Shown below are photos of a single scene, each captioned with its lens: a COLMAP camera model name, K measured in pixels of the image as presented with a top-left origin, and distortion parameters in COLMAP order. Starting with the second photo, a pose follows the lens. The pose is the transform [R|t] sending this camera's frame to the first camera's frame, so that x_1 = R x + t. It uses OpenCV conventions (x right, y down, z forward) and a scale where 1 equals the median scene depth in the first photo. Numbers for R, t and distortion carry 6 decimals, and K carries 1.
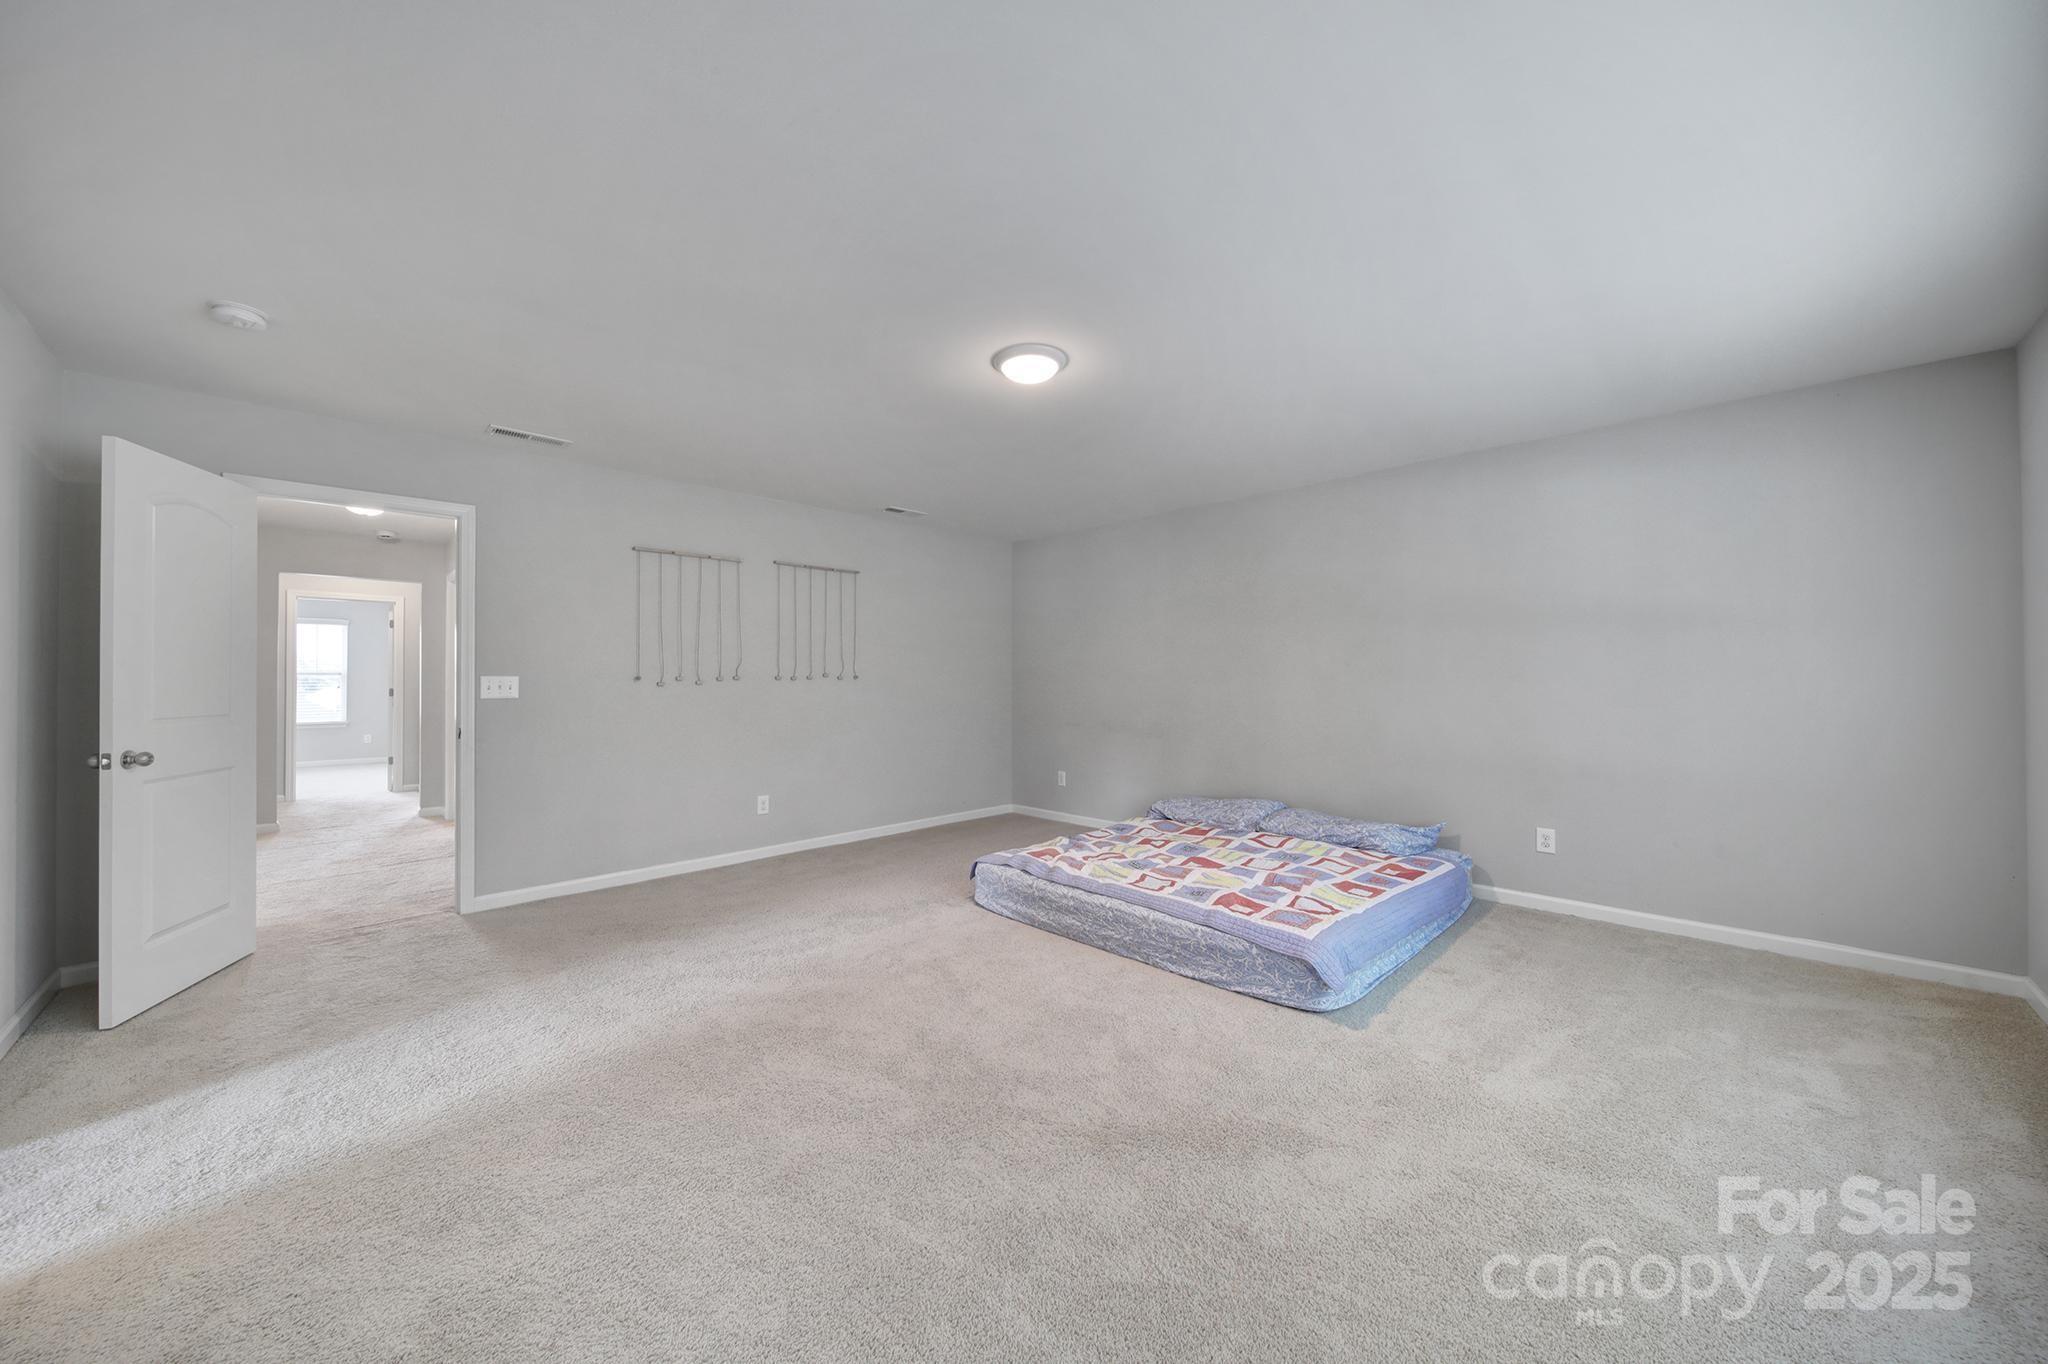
lens RADIAL K [[726.6, 0, 1025.7], [0, 726.6, 676.2], [0, 0, 1]] dist [0.005339, -0.000102]
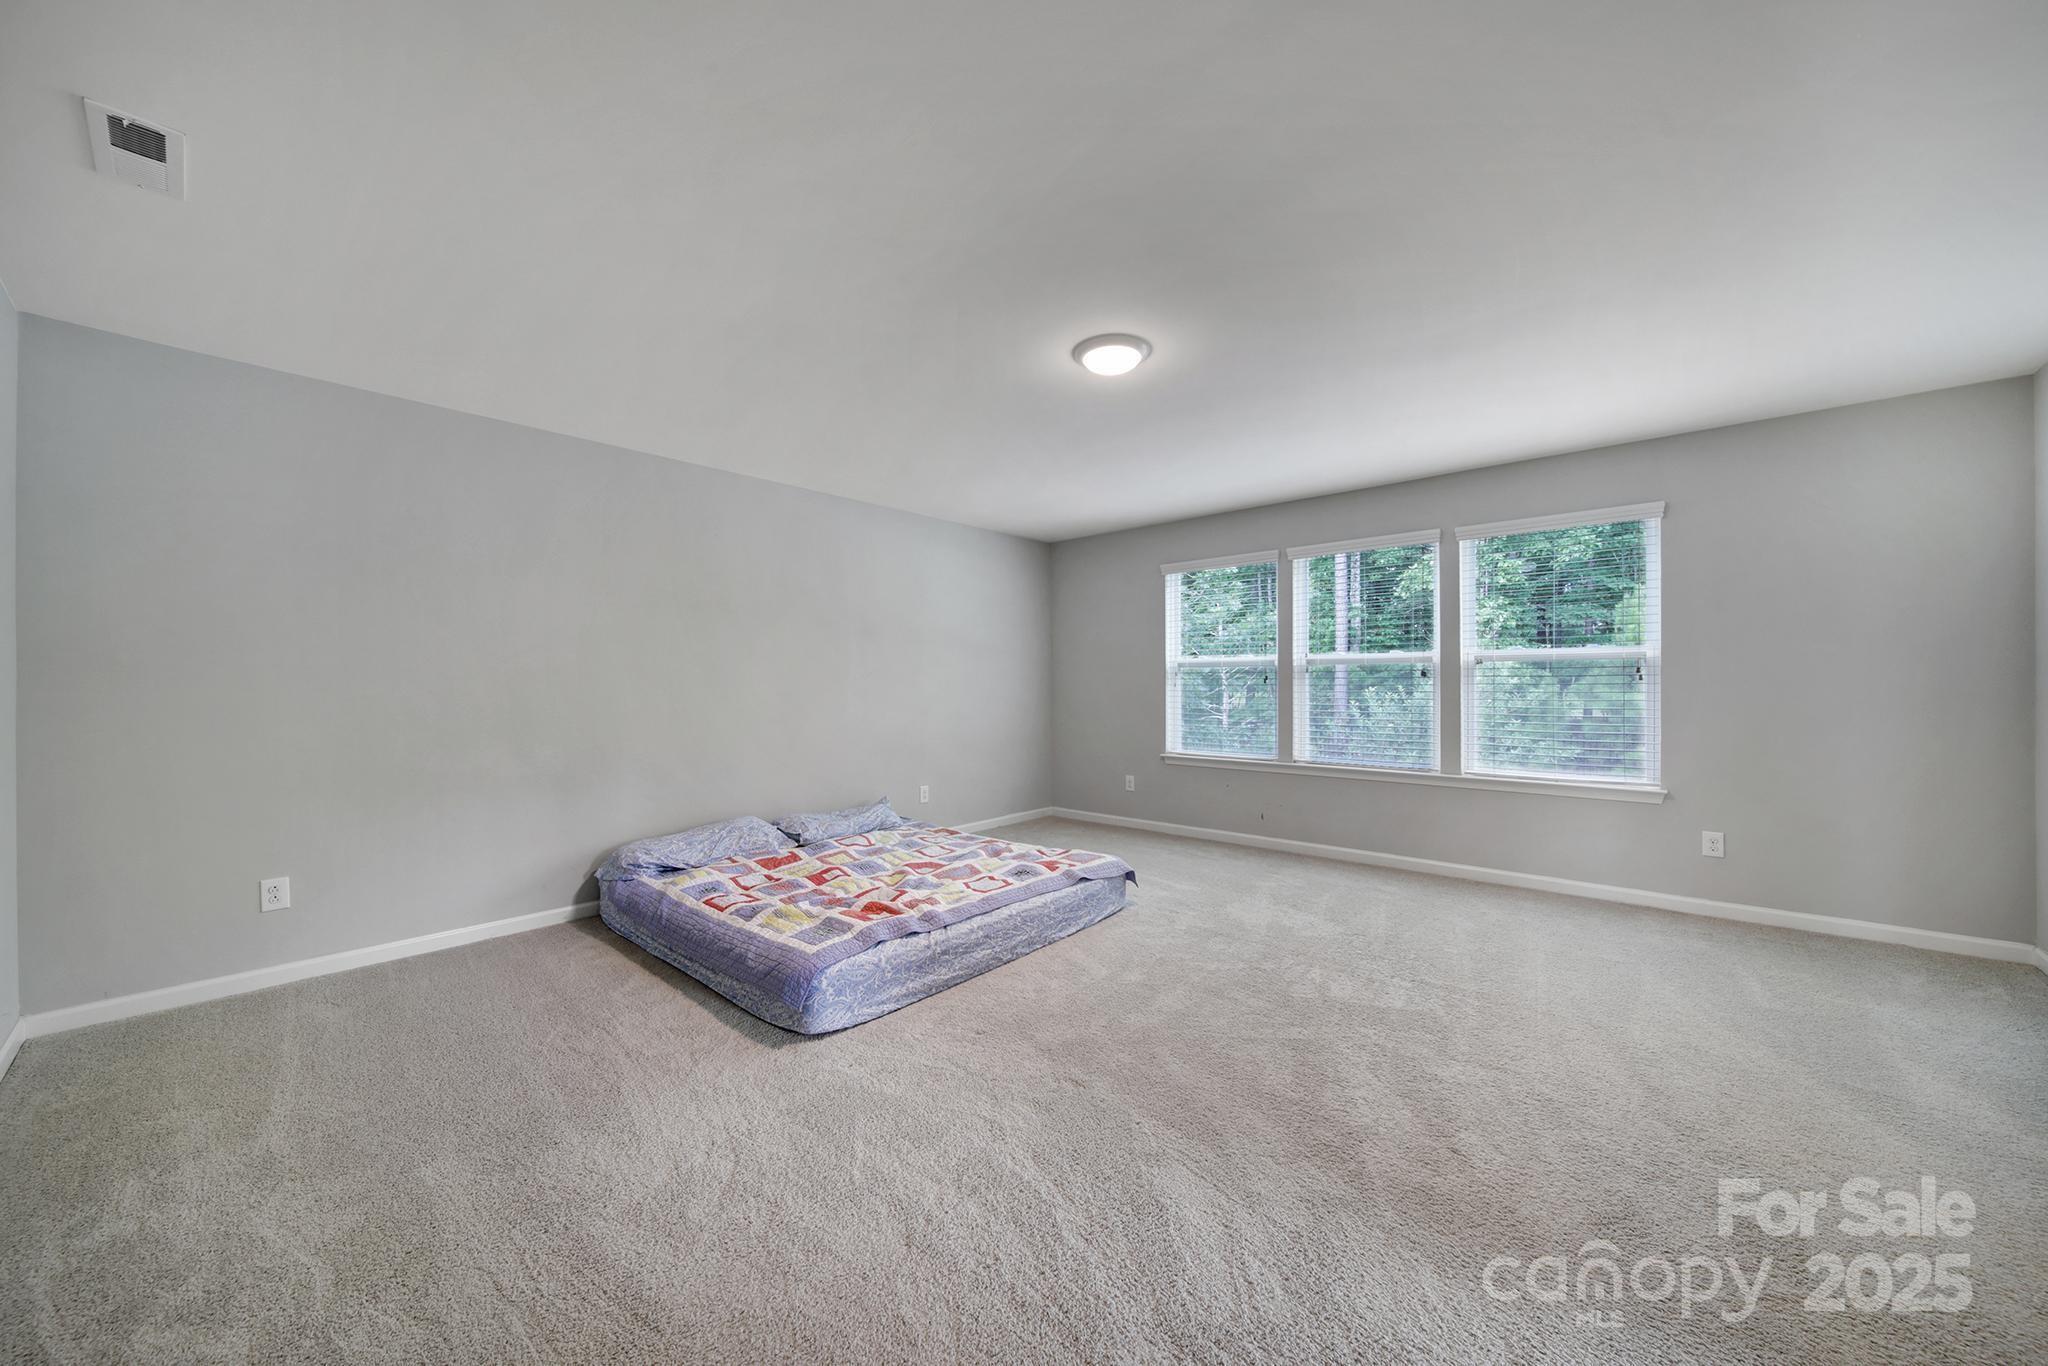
lens RADIAL K [[726.6, 0, 1017.6], [0, 726.6, 680.2], [0, 0, 1]] dist [0.005339, -0.000102]
pose [[-0.050179, 0.002686, 0.998737, -0.831650], [0.000770, 0.999996, -0.002651, 0.005628], [-0.998740, 0.000636, -0.050181, 1.007708]]
